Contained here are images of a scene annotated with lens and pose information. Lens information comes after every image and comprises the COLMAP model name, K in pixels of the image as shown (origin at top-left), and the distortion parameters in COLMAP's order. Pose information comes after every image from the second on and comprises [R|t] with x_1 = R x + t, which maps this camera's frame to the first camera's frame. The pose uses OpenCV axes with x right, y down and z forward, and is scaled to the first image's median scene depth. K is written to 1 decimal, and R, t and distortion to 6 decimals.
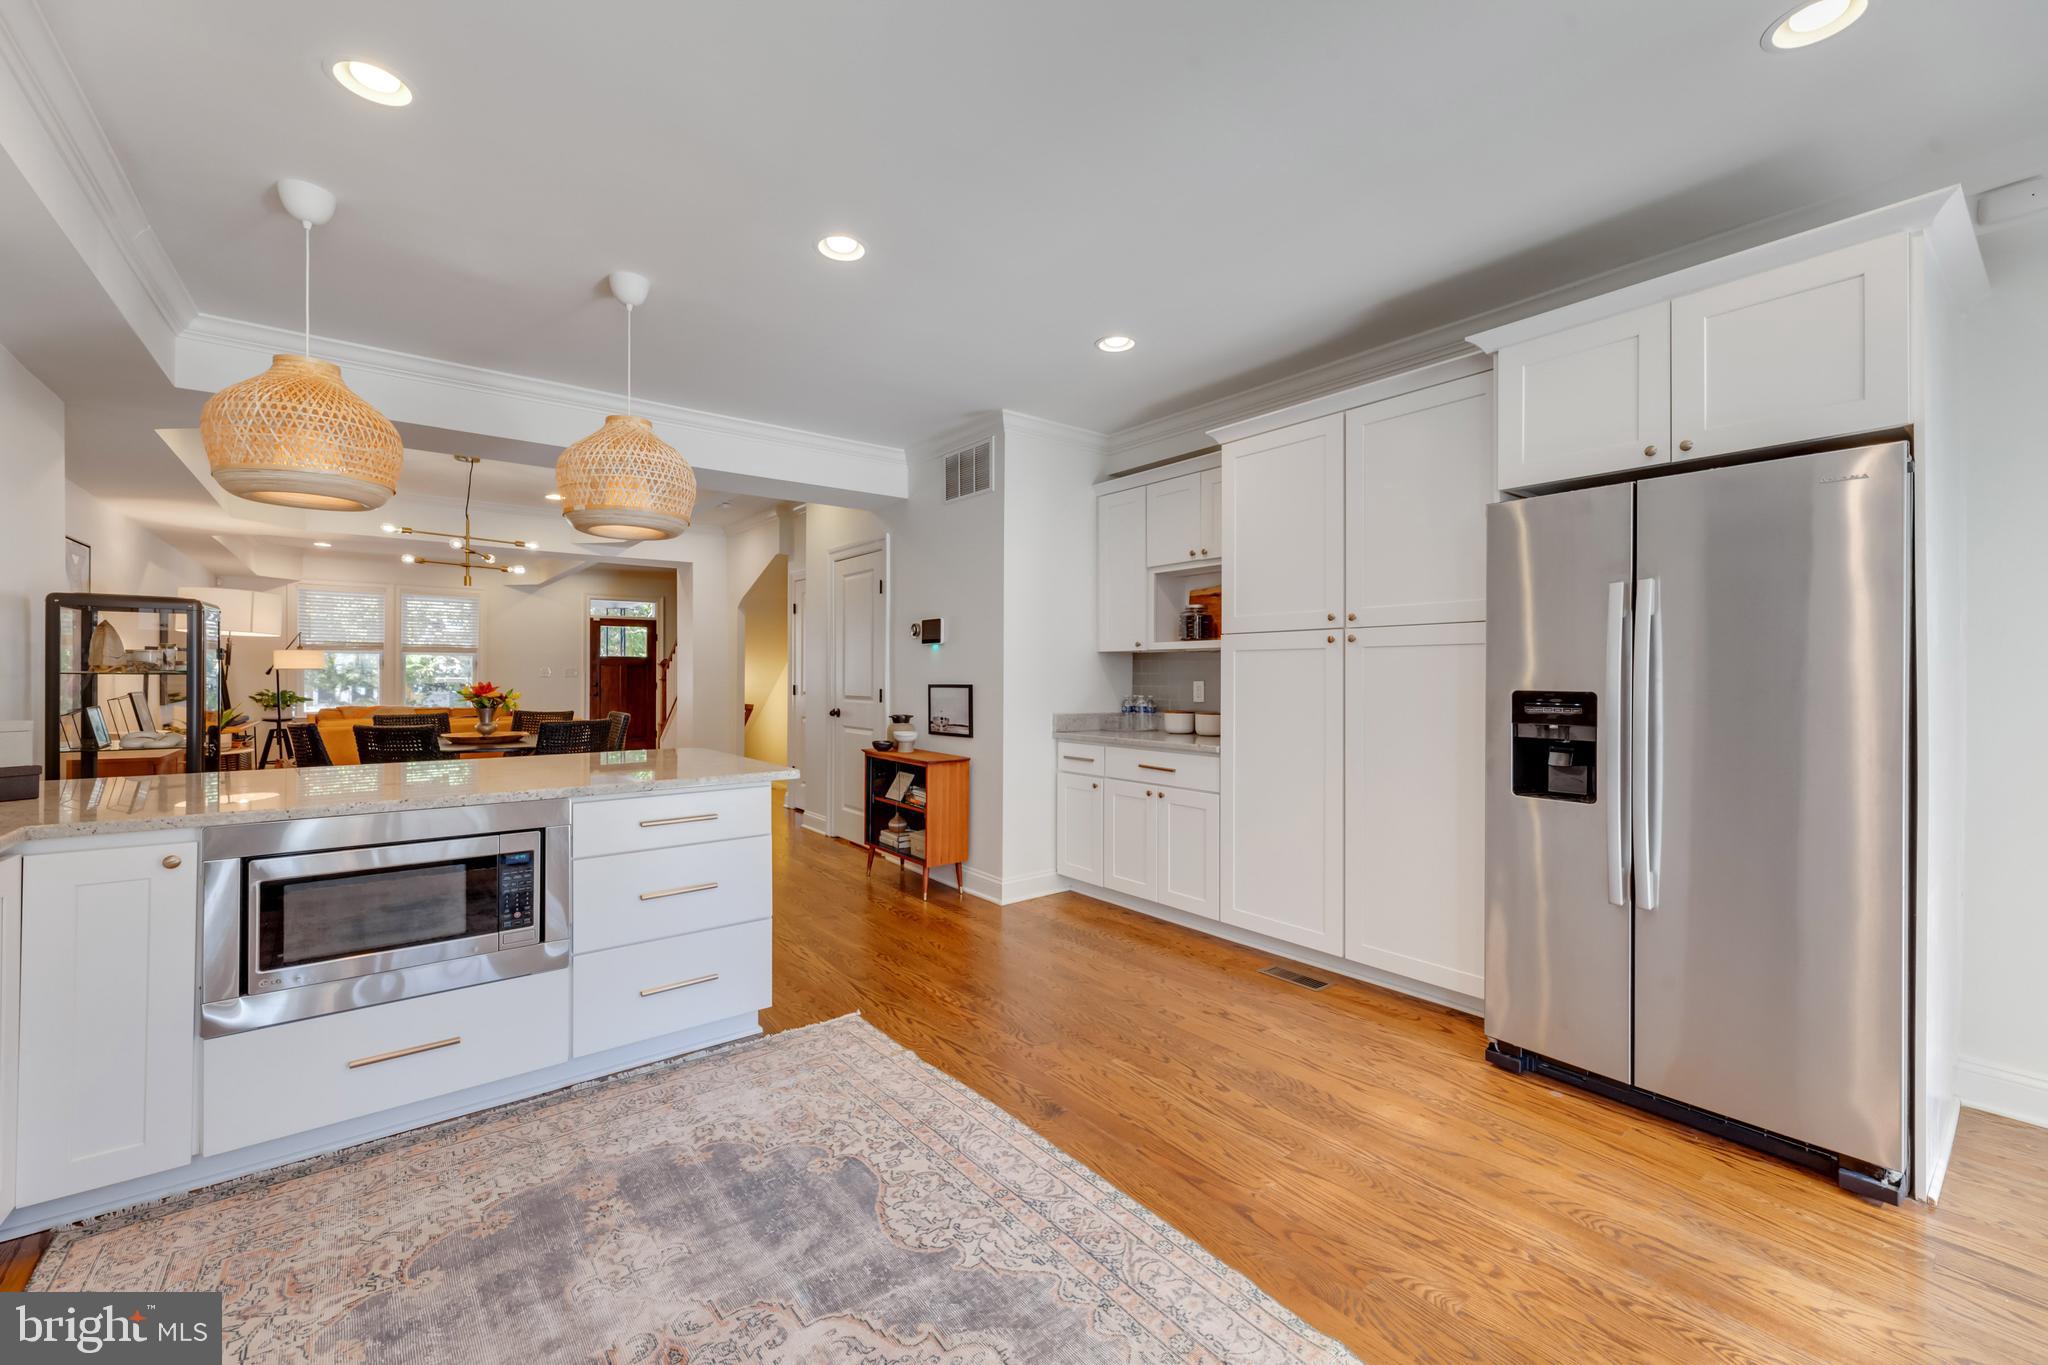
lens RADIAL K [[828.7, 0, 1015.3], [0, 828.7, 674.3], [0, 0, 1]] dist [0.001078, 0.000000]
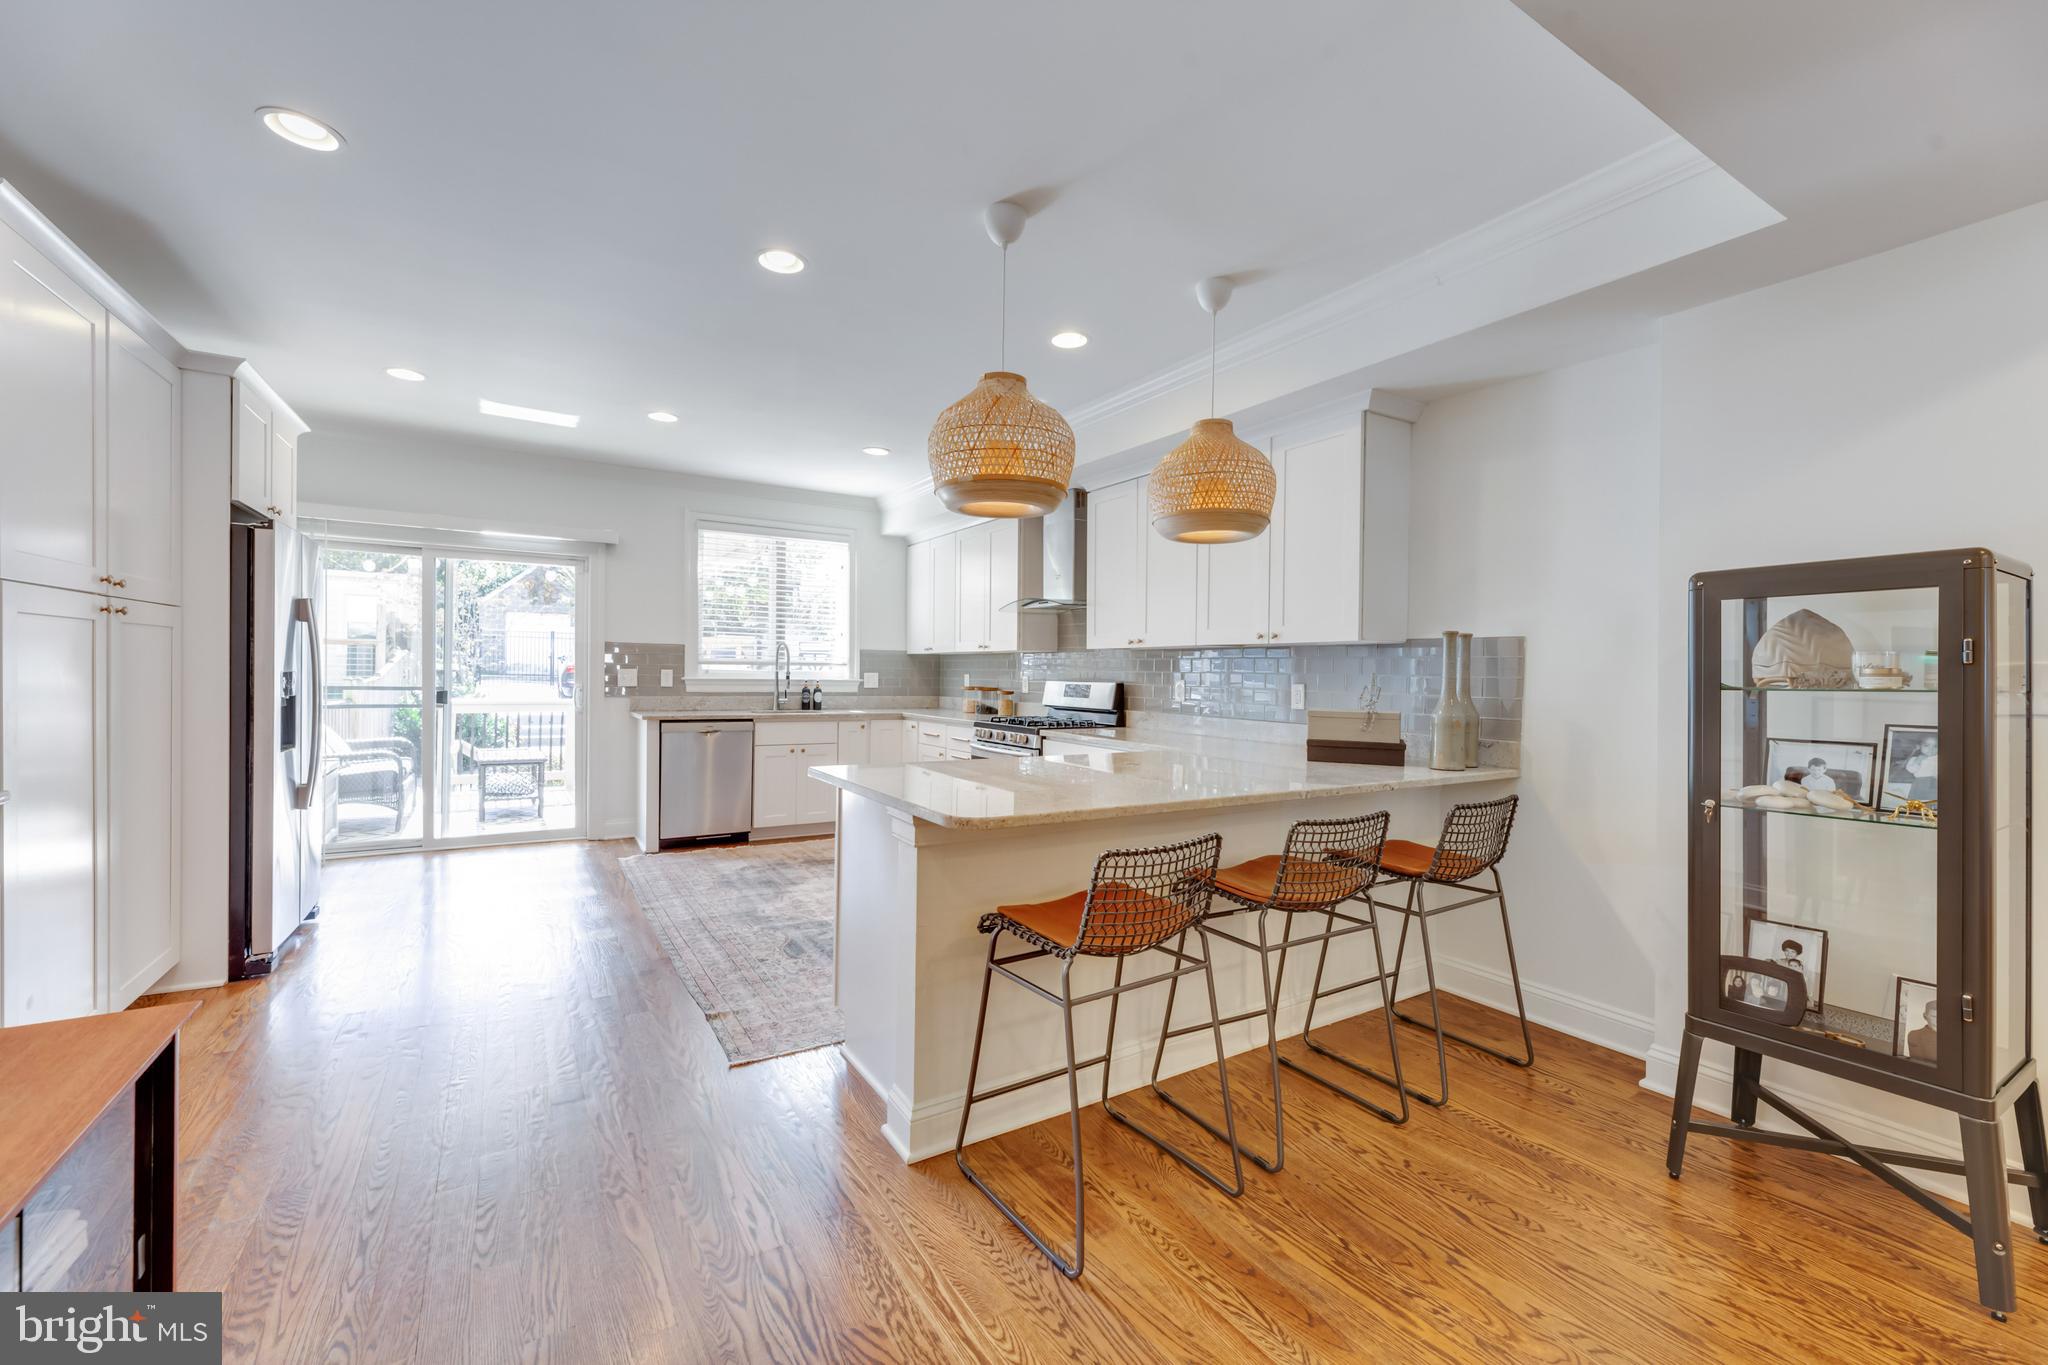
lens RADIAL K [[828.7, 0, 1014.4], [0, 828.7, 681.9], [0, 0, 1]] dist [0.001078, 0.000000]
pose [[-0.993604, -0.021378, 0.110876, -0.666391], [-0.020258, 0.999732, 0.011219, -0.002168], [-0.111086, 0.008902, -0.993771, 2.131673]]
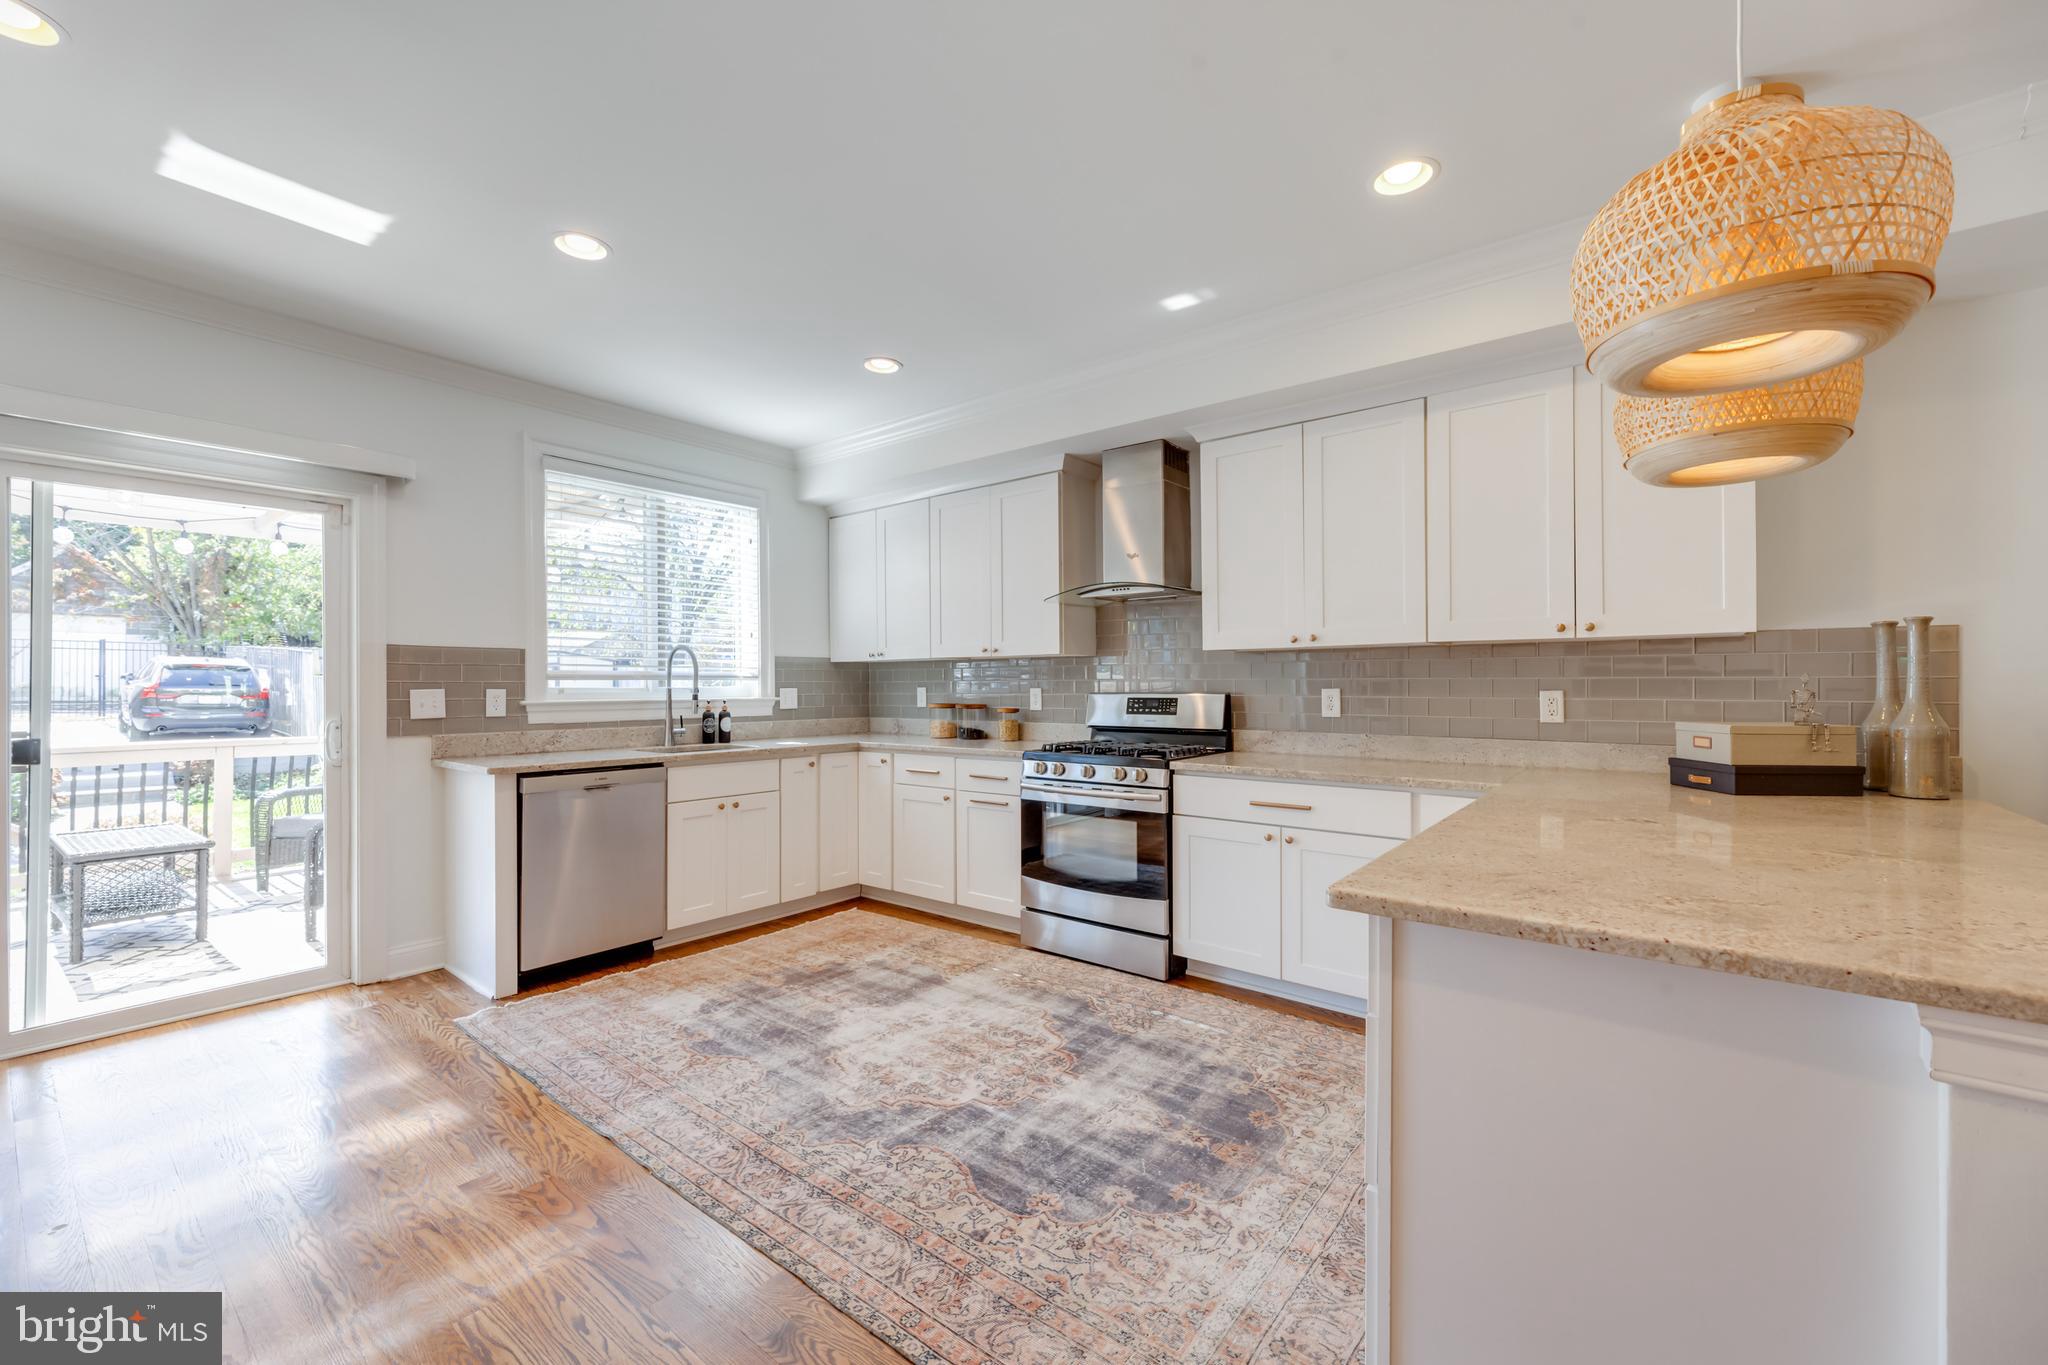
lens RADIAL K [[828.7, 0, 1022.9], [0, 828.7, 687.5], [0, 0, 1]] dist [0.001078, 0.000000]
pose [[-0.972168, -0.000699, -0.234283, 0.013747], [-0.001054, 0.999998, 0.001392, 0.003322], [0.234282, 0.001601, -0.972167, 1.538125]]
